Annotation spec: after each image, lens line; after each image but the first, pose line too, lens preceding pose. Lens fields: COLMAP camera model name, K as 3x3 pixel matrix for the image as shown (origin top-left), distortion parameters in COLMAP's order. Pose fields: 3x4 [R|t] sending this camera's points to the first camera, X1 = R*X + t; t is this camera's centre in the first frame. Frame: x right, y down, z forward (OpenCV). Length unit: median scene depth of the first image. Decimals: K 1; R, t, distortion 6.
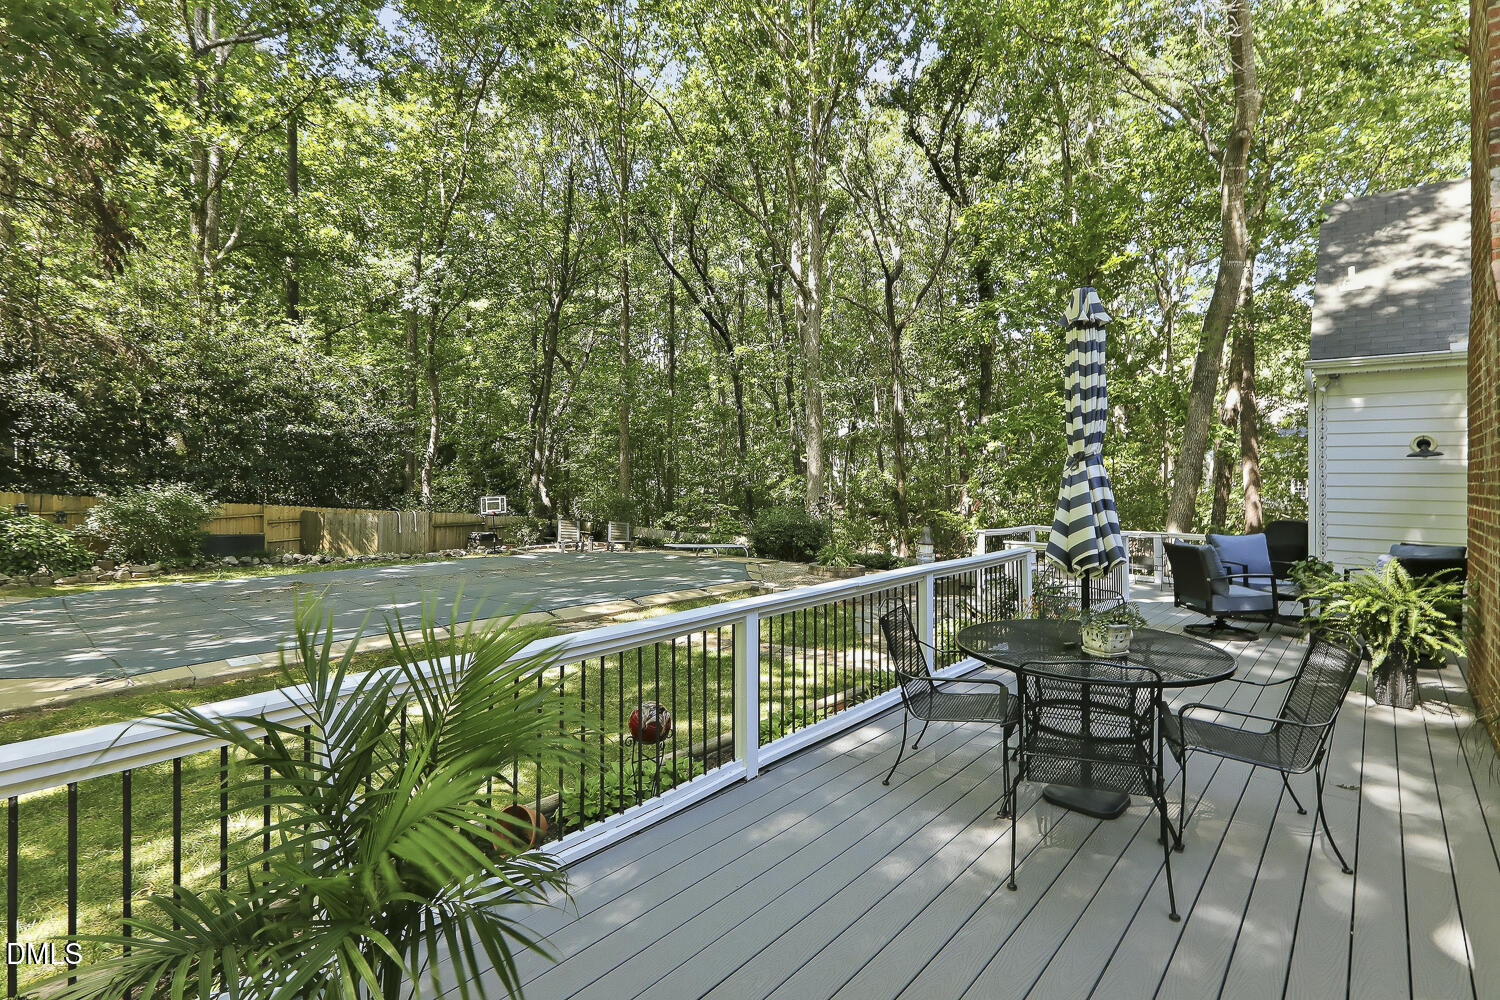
lens RADIAL K [[678.2, 0, 755.1], [0, 678.2, 476.3], [0, 0, 1]] dist [0.000192, -0.000172]
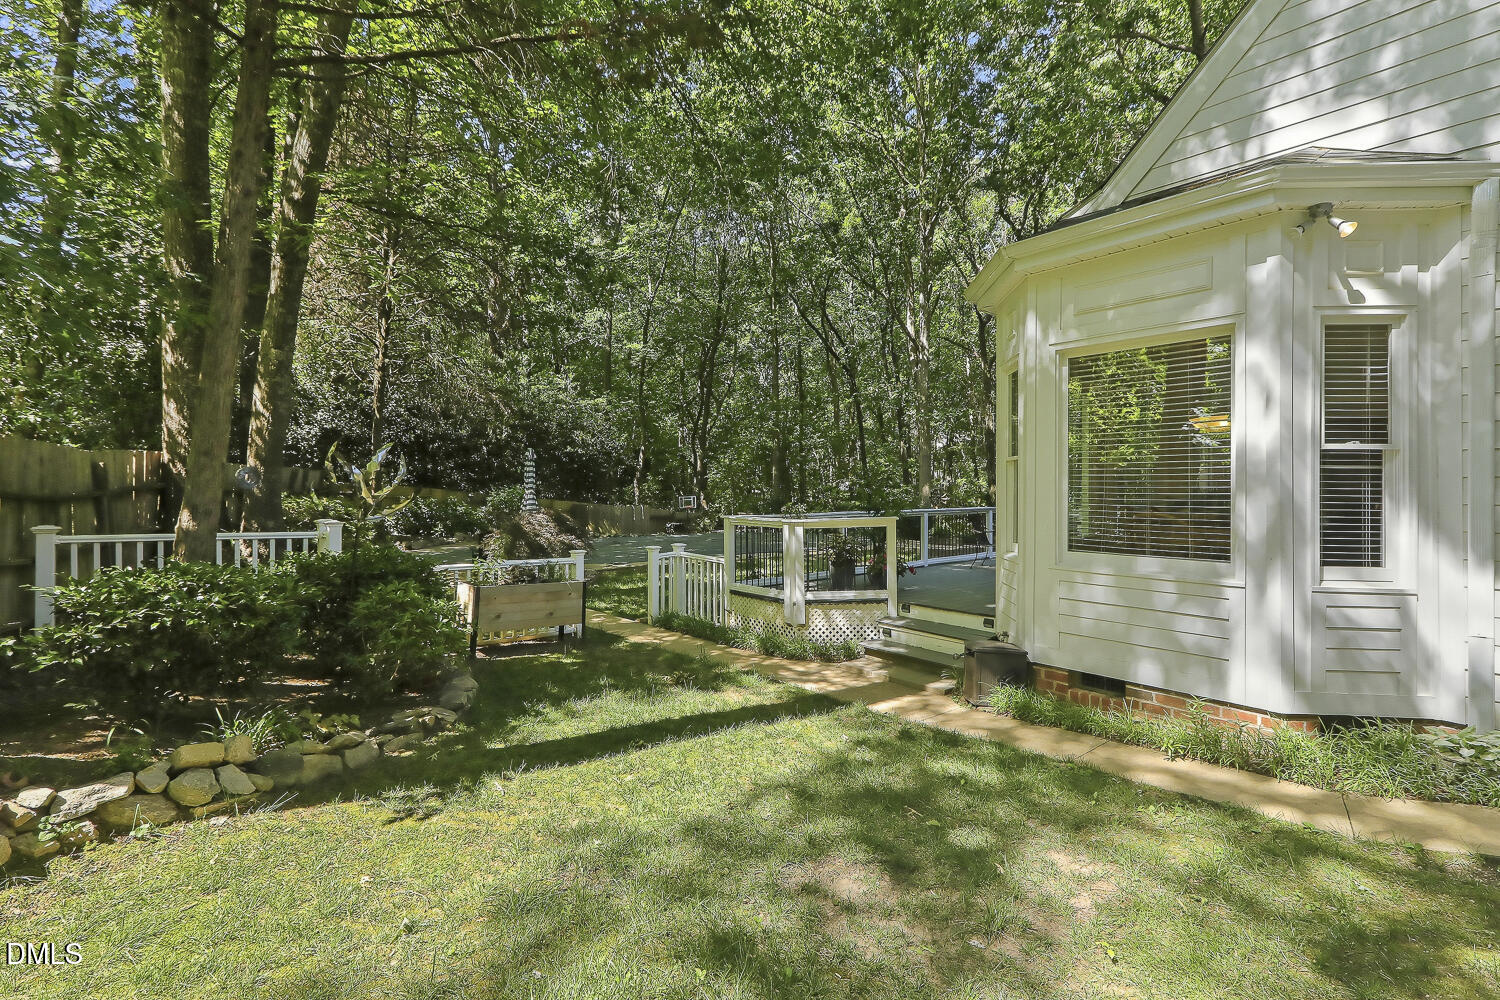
lens RADIAL K [[678.2, 0, 755.1], [0, 678.2, 476.3], [0, 0, 1]] dist [0.000192, -0.000172]
pose [[0.991441, 0.004901, -0.130467, -0.061760], [-0.006309, 0.999926, -0.010378, 0.001734], [0.130406, 0.011112, 0.991398, -0.341589]]
